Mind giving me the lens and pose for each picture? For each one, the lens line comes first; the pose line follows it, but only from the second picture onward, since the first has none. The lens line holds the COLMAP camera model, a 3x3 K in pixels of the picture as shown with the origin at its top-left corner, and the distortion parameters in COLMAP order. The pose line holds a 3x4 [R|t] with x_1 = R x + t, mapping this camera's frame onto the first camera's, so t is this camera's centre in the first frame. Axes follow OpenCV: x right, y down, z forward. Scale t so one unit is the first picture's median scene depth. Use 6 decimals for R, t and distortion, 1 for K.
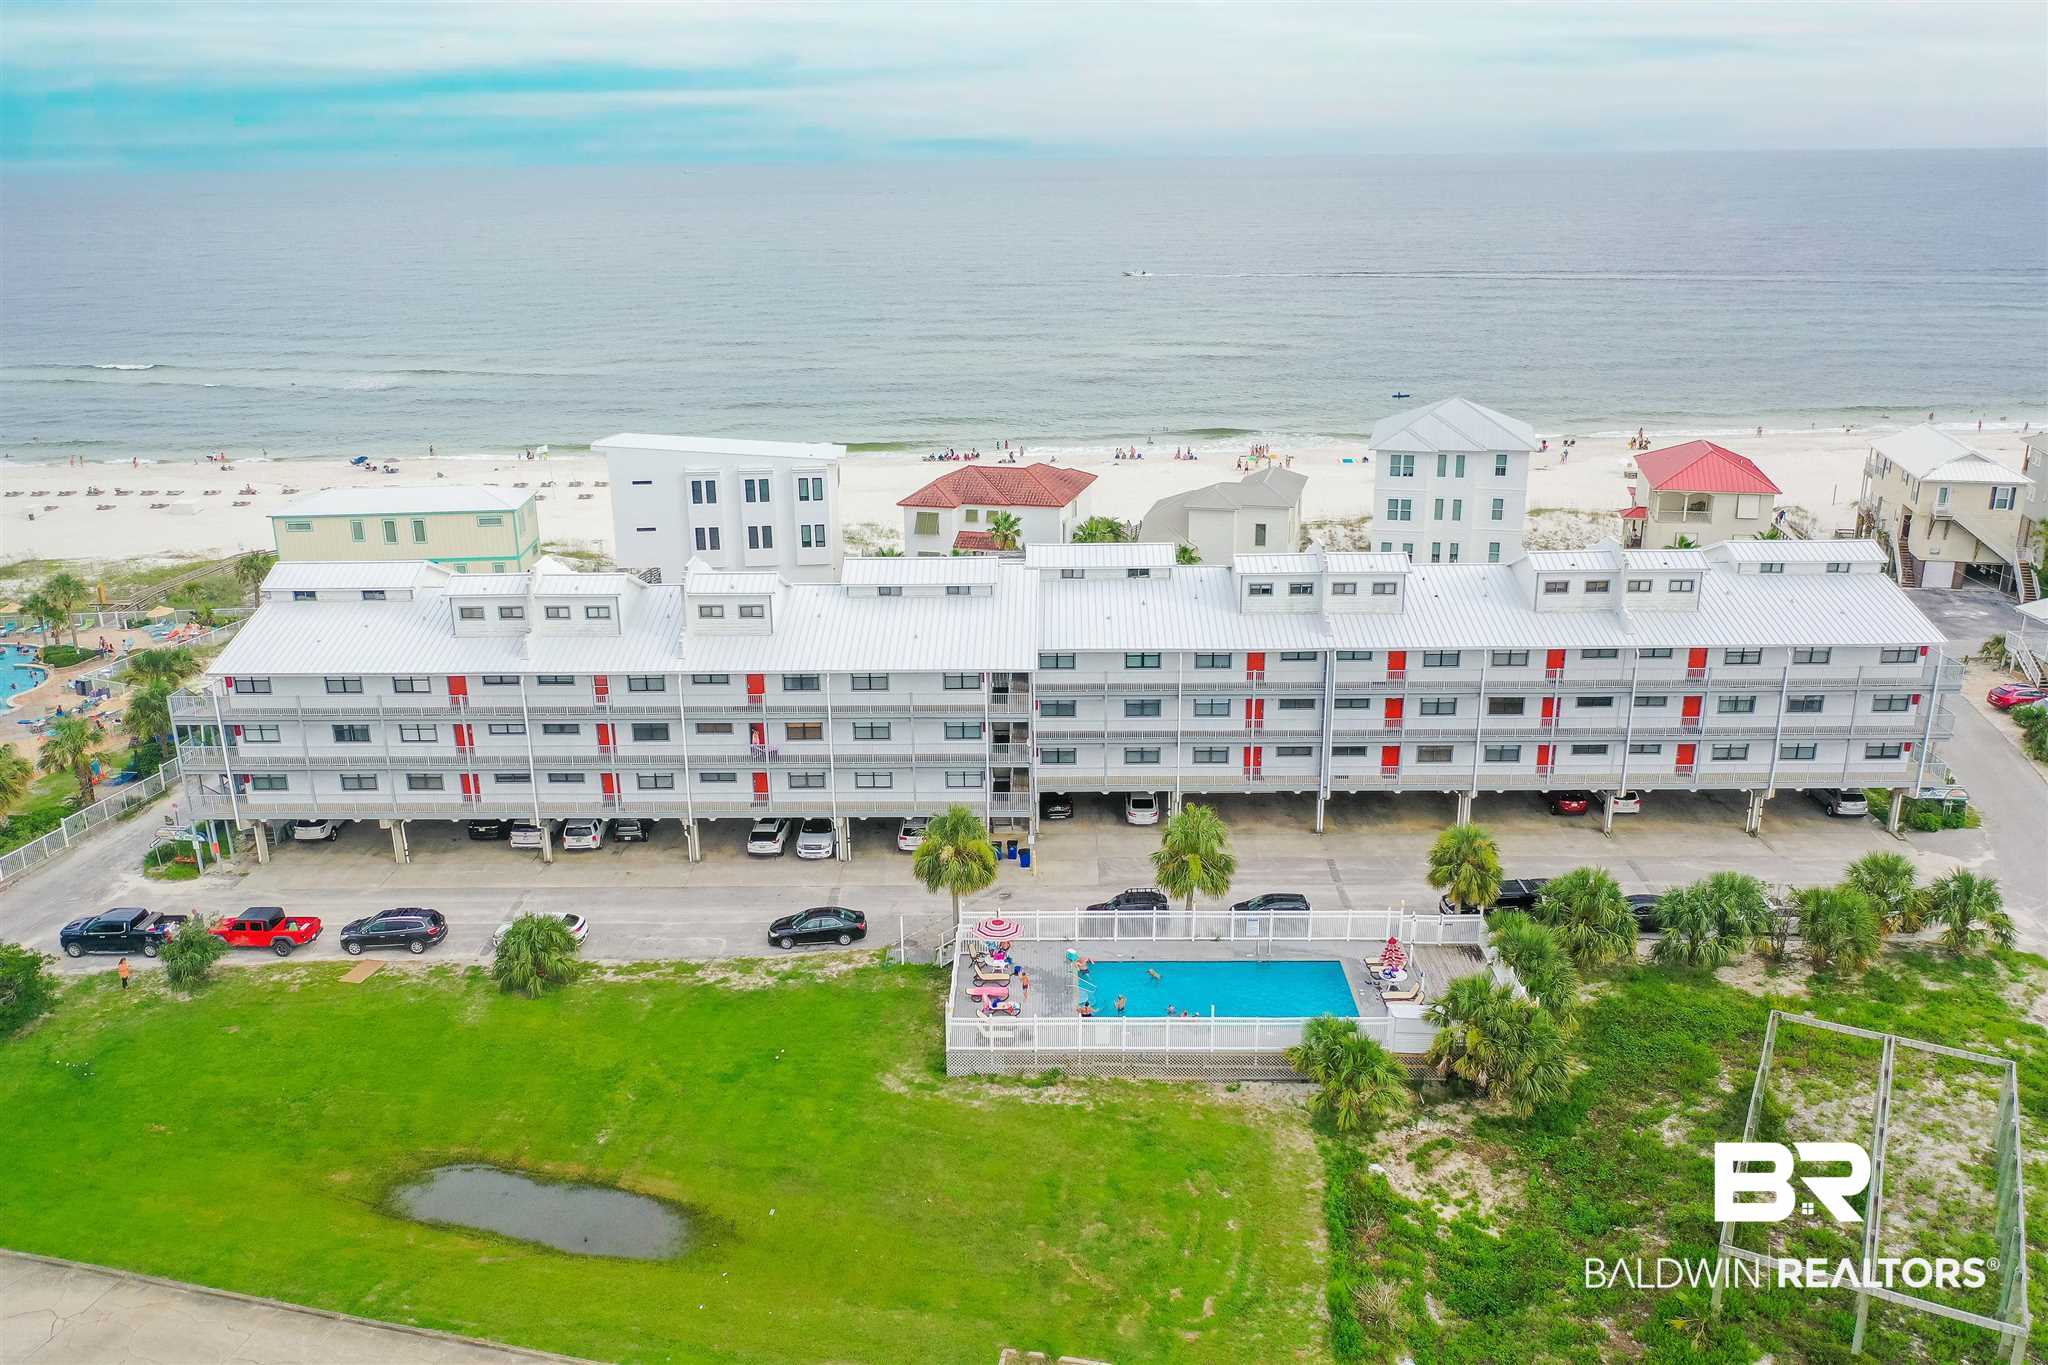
lens RADIAL K [[1599.2, 0, 1024.2], [0, 1599.2, 681.3], [0, 0, 1]] dist [-0.008090, -0.004831]
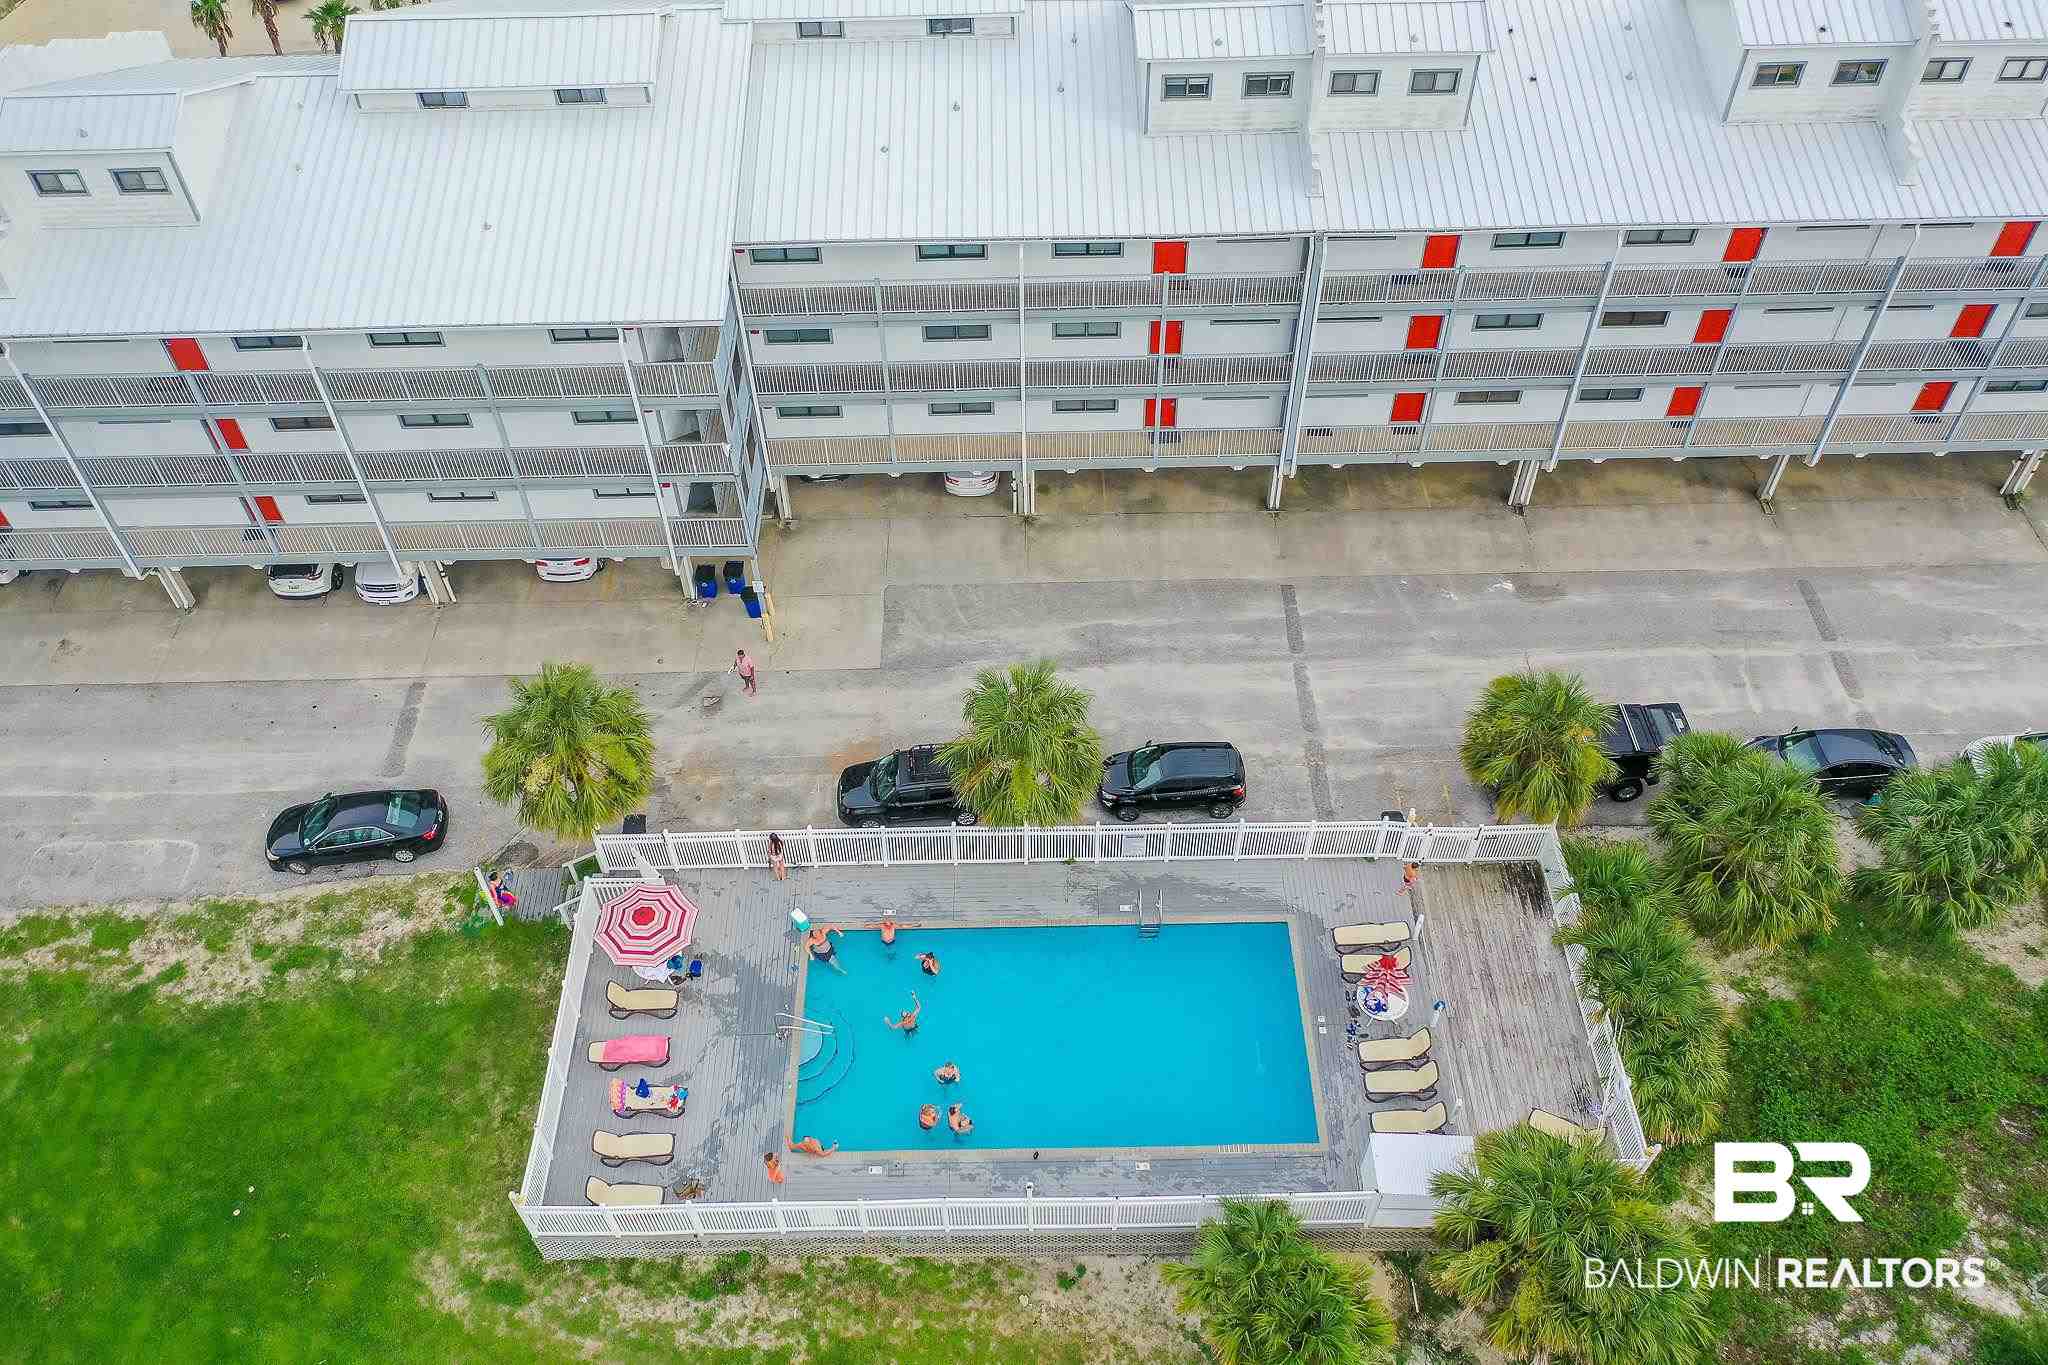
lens RADIAL K [[1599.2, 0, 1019.7], [0, 1599.2, 676.1], [0, 0, 1]] dist [-0.008090, -0.004831]
pose [[0.999526, -0.025635, 0.017057, 0.085431], [0.013676, 0.865925, 0.499988, -0.151894], [-0.027587, -0.499517, 0.865865, 0.494020]]
